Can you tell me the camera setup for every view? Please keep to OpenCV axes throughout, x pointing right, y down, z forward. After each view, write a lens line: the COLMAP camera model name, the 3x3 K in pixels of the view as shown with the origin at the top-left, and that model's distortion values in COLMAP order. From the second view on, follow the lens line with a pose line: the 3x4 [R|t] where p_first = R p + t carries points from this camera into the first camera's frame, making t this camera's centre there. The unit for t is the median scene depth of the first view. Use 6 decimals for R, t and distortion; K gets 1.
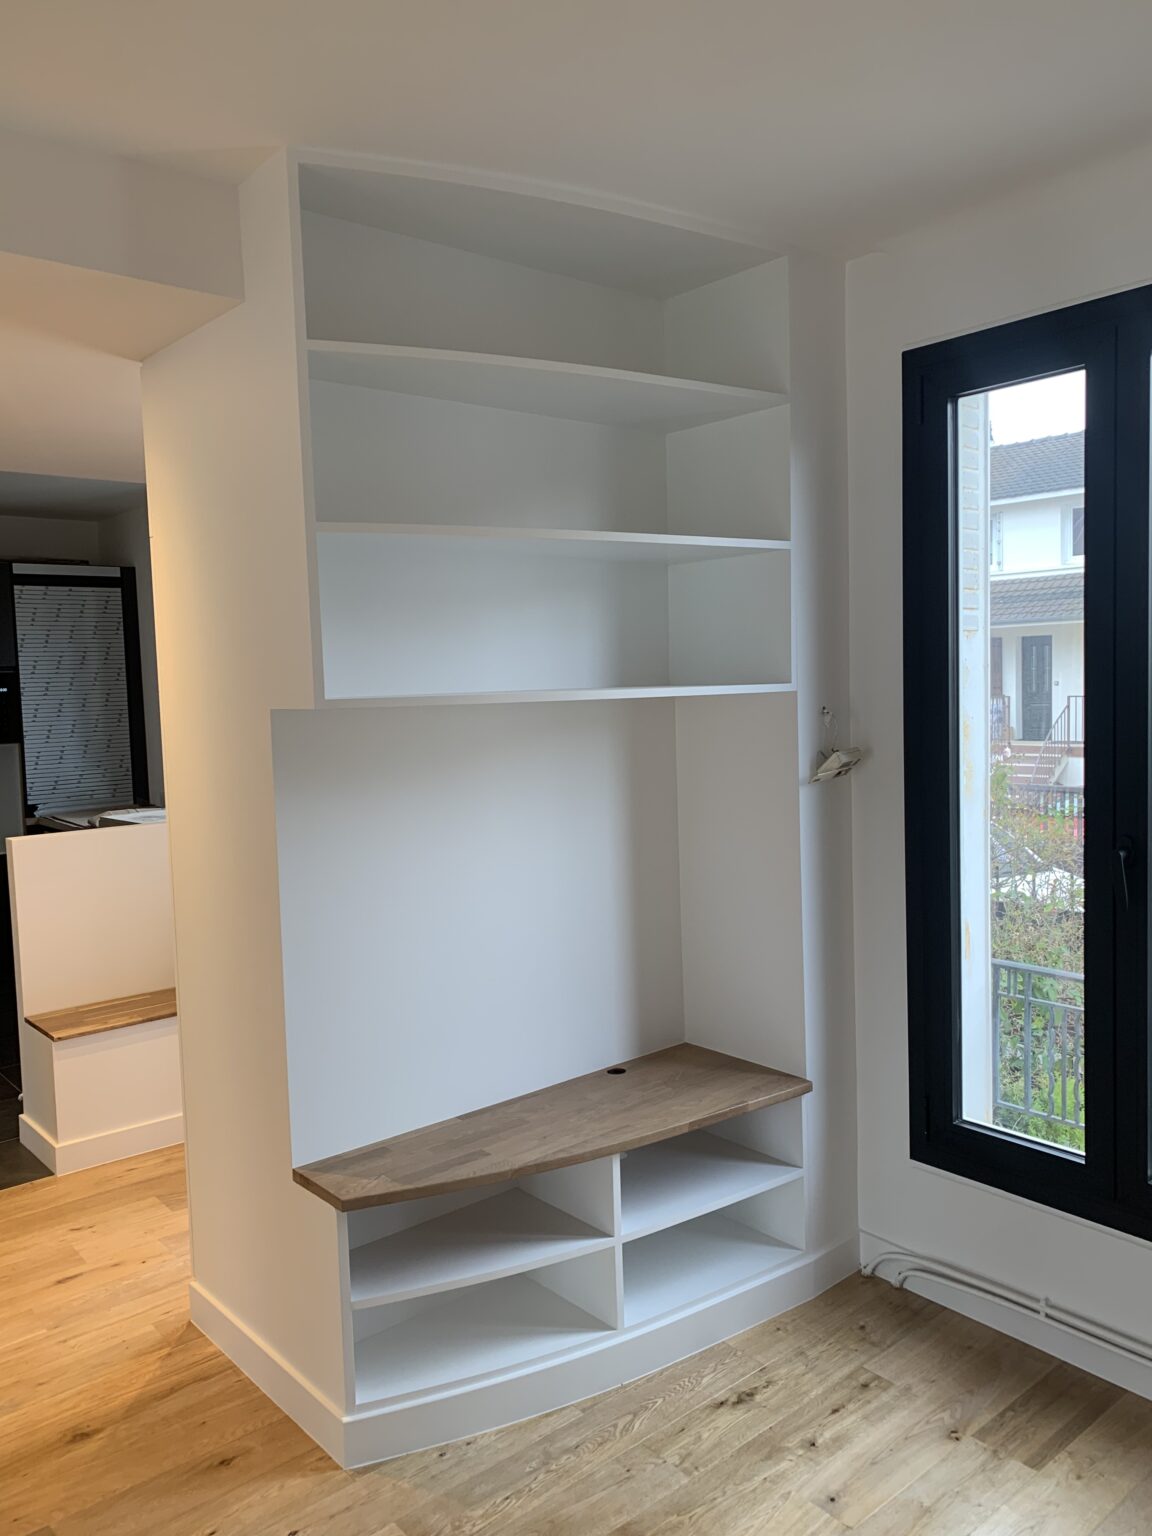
lens RADIAL K [[1225.8, 0, 582.3], [0, 1225.8, 754.7], [0, 0, 1]] dist [-0.022103, 0.014671]
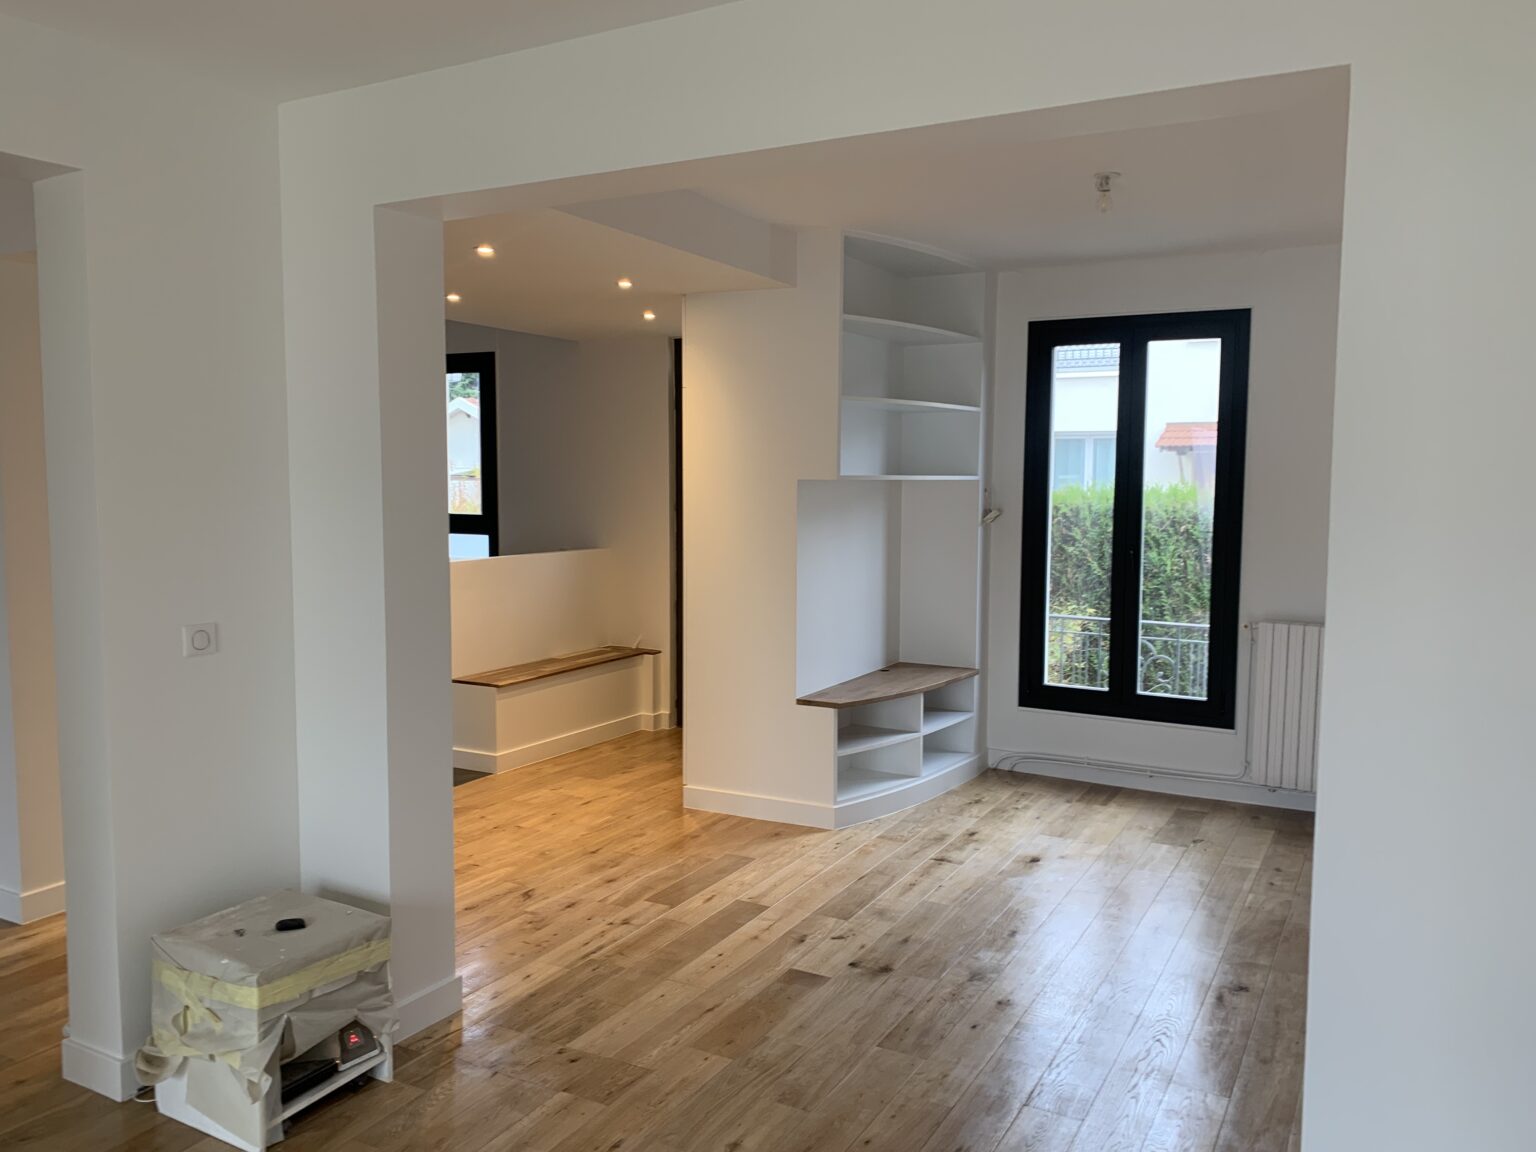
lens RADIAL K [[1225.8, 0, 761.5], [0, 1225.8, 583.8], [0, 0, 1]] dist [-0.022103, 0.014671]
pose [[0.938525, 0.001369, 0.345209, -0.906886], [-0.008433, 0.999785, 0.018962, 0.090011], [-0.345108, -0.020708, 0.938334, -0.844474]]
